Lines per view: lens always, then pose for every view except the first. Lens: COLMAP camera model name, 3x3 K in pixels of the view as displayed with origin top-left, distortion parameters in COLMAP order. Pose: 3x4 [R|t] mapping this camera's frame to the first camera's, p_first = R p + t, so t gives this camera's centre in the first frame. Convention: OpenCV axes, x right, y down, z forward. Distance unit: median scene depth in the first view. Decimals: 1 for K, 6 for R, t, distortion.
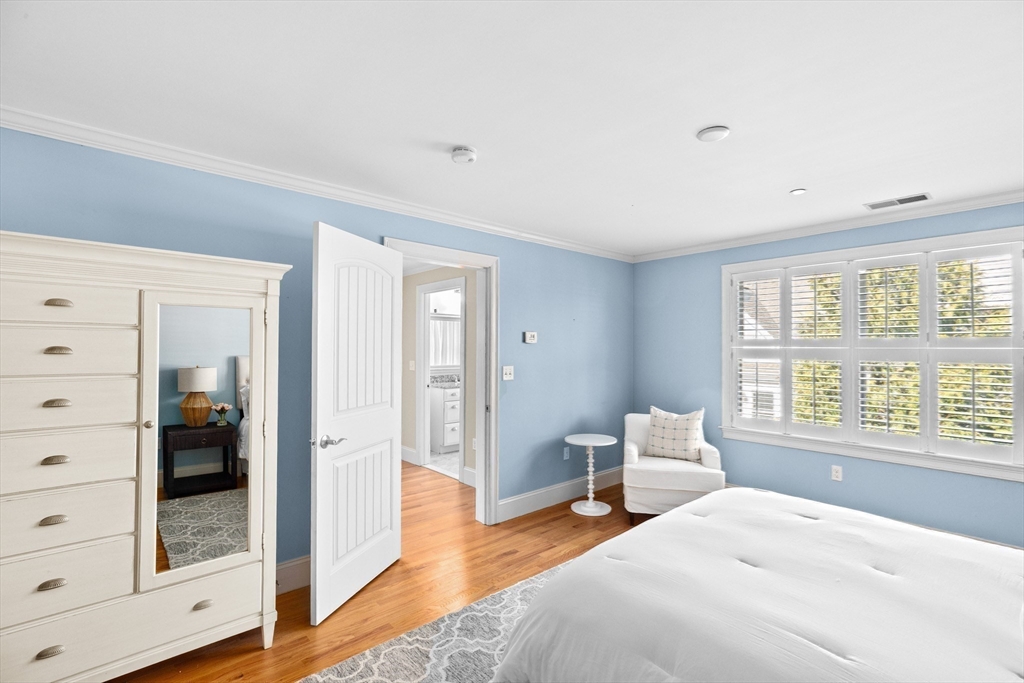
lens RADIAL K [[463.1, 0, 513.1], [0, 463.1, 343.0], [0, 0, 1]] dist [0.000481, 0.001442]
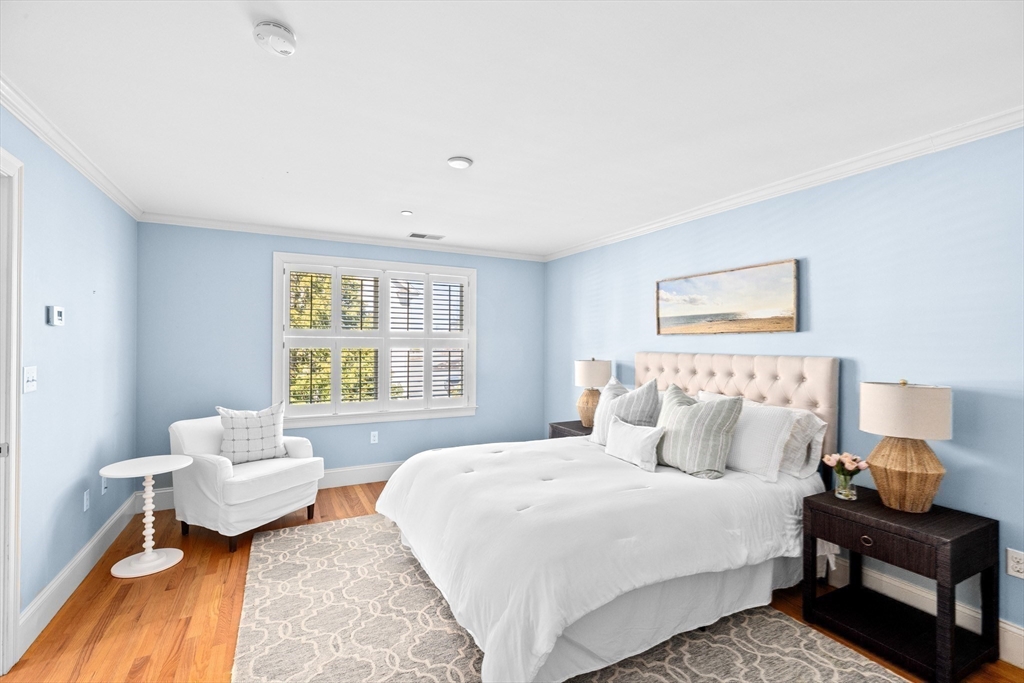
lens RADIAL K [[463.1, 0, 513.8], [0, 463.1, 342.1], [0, 0, 1]] dist [0.000481, 0.001442]
pose [[0.239925, -0.000488, 0.970791, -0.419729], [-0.014725, 0.999883, 0.004142, 0.010871], [-0.970680, -0.015289, 0.239890, 0.324008]]
